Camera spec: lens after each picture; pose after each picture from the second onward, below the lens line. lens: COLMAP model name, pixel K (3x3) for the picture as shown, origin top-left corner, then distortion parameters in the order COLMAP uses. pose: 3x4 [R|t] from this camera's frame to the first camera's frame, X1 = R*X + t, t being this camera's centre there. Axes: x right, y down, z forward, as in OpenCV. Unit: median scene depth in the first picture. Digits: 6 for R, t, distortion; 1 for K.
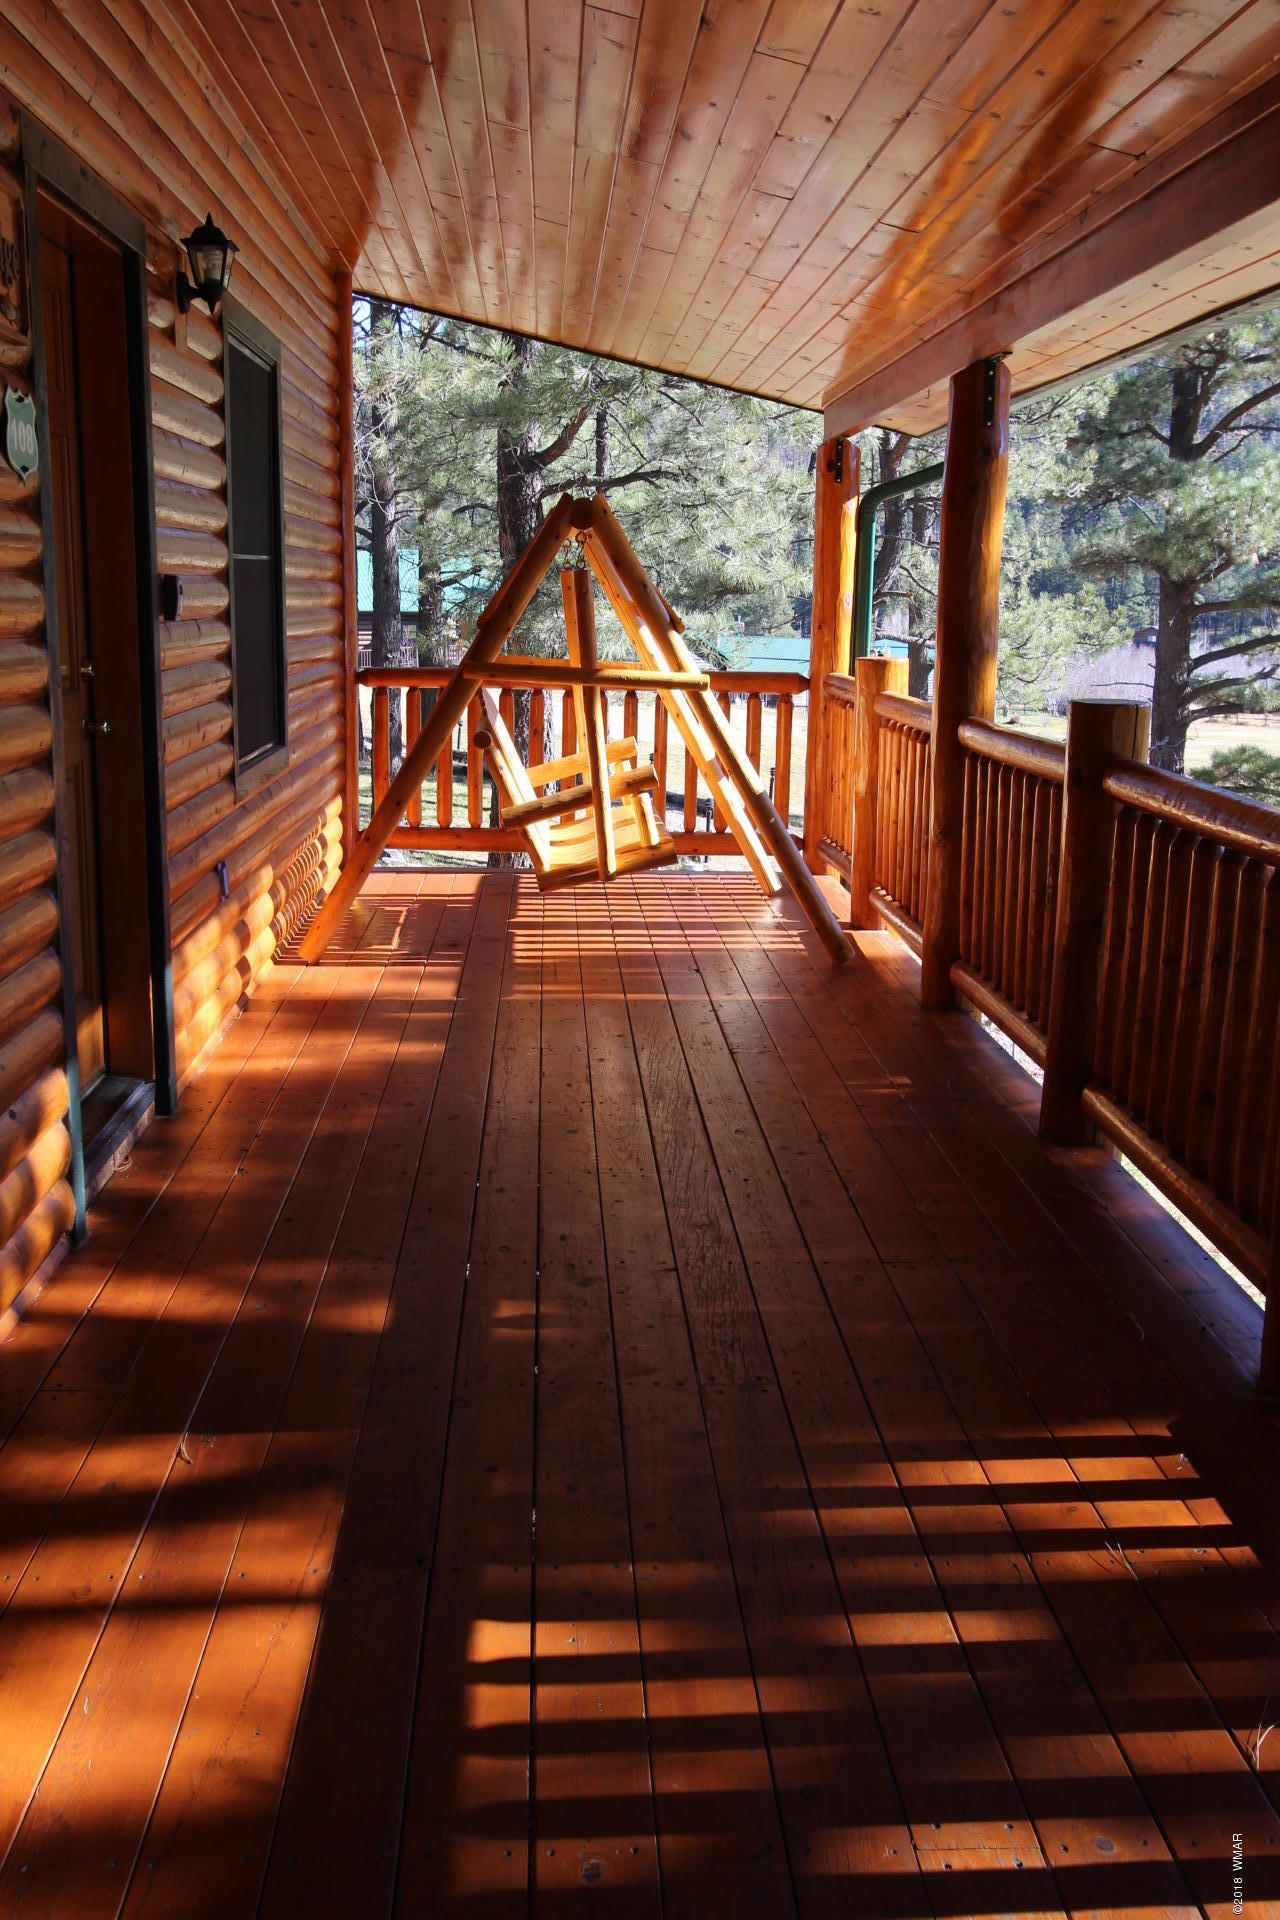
lens RADIAL K [[1845.7, 0, 640.0], [0, 1845.7, 960.0], [0, 0, 1]] dist [-0.003269, 0.045412]
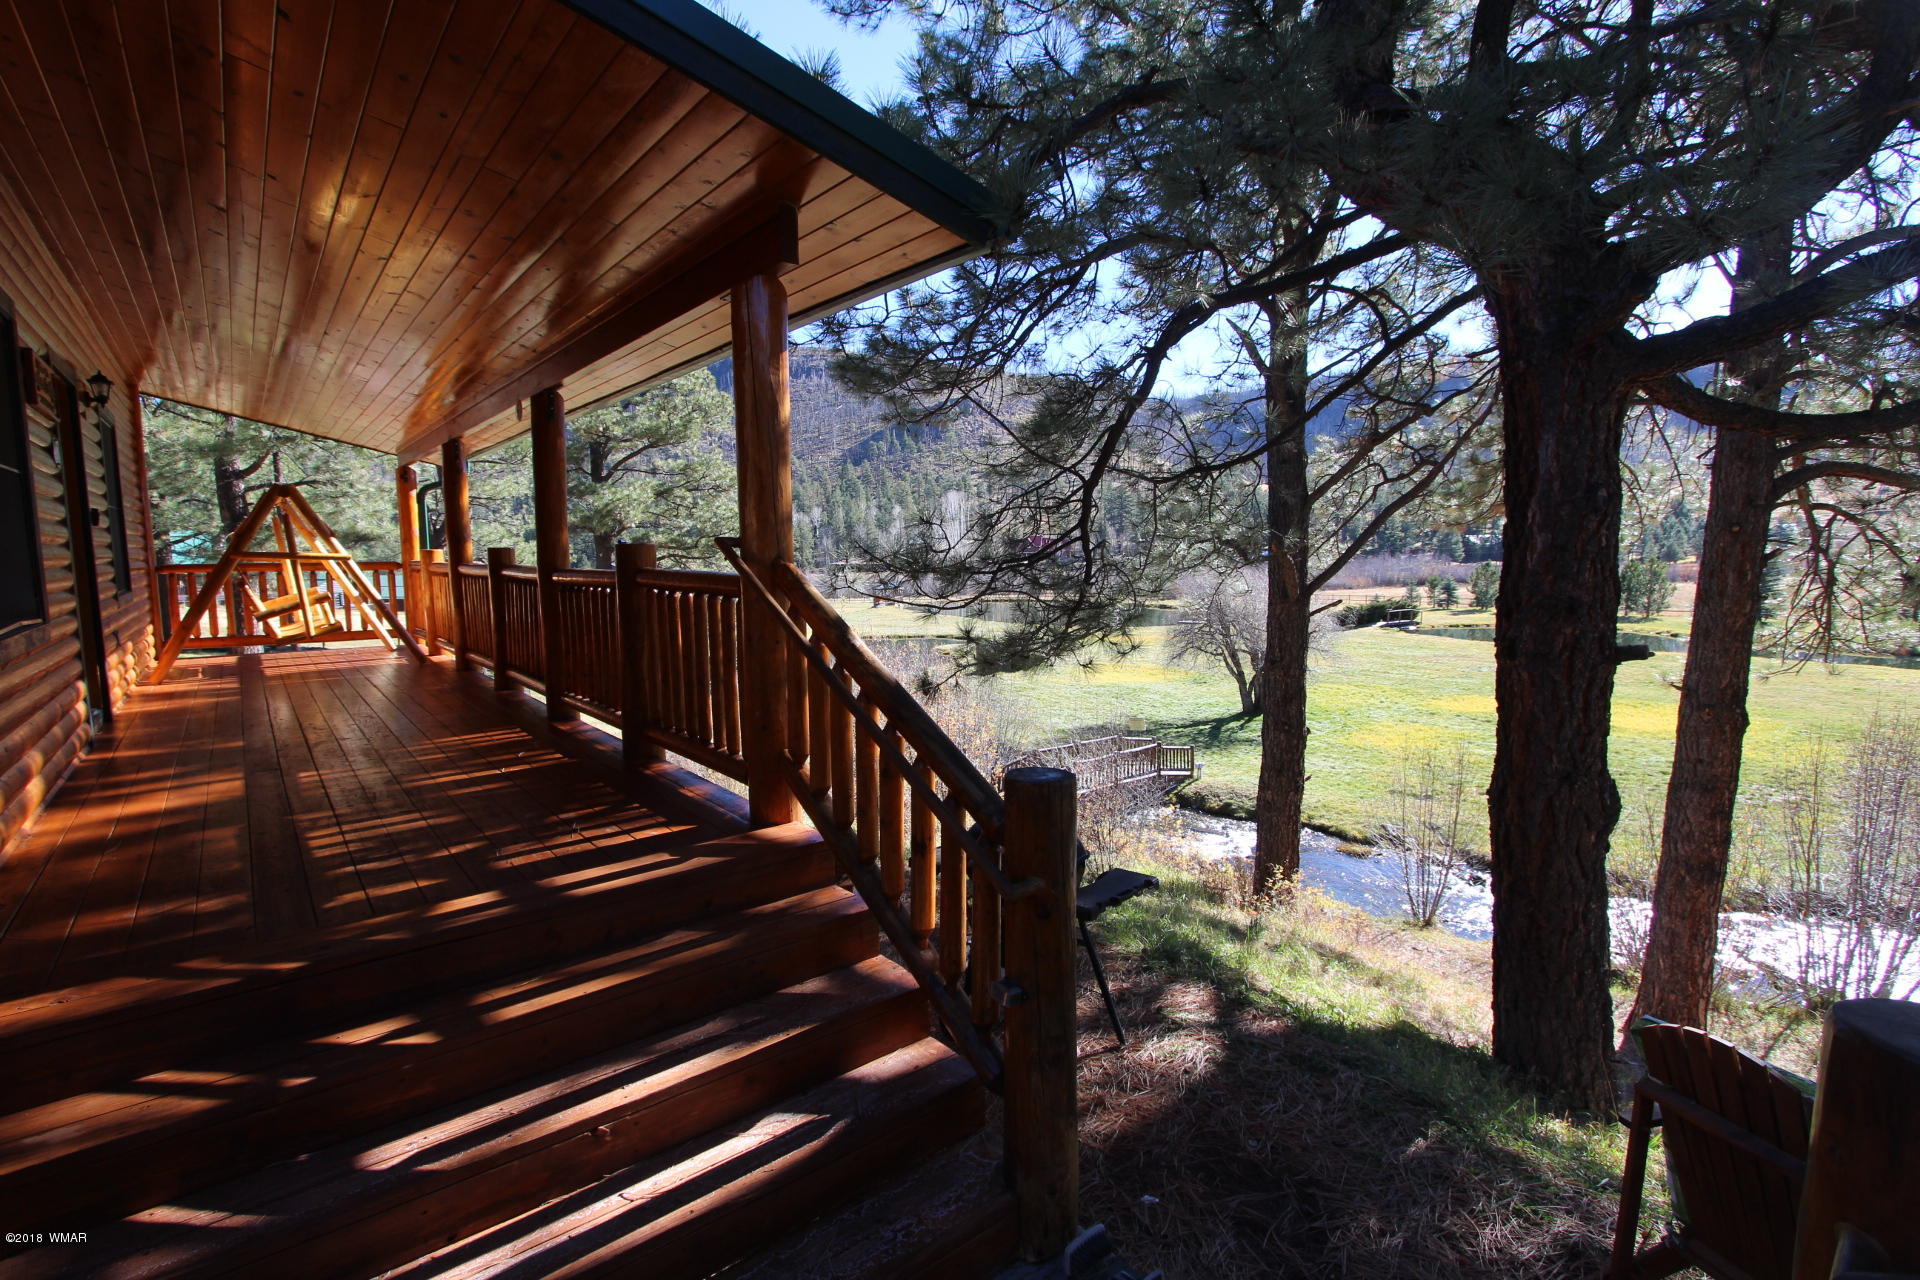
lens RADIAL K [[884.8, 0, 948.9], [0, 884.8, 647.7], [0, 0, 1]] dist [-0.016178, 0.001487]
pose [[0.806822, -0.086840, 0.584378, -0.008893], [0.134950, 0.990077, -0.039191, 0.070384], [-0.575176, 0.110482, 0.810535, -0.236229]]
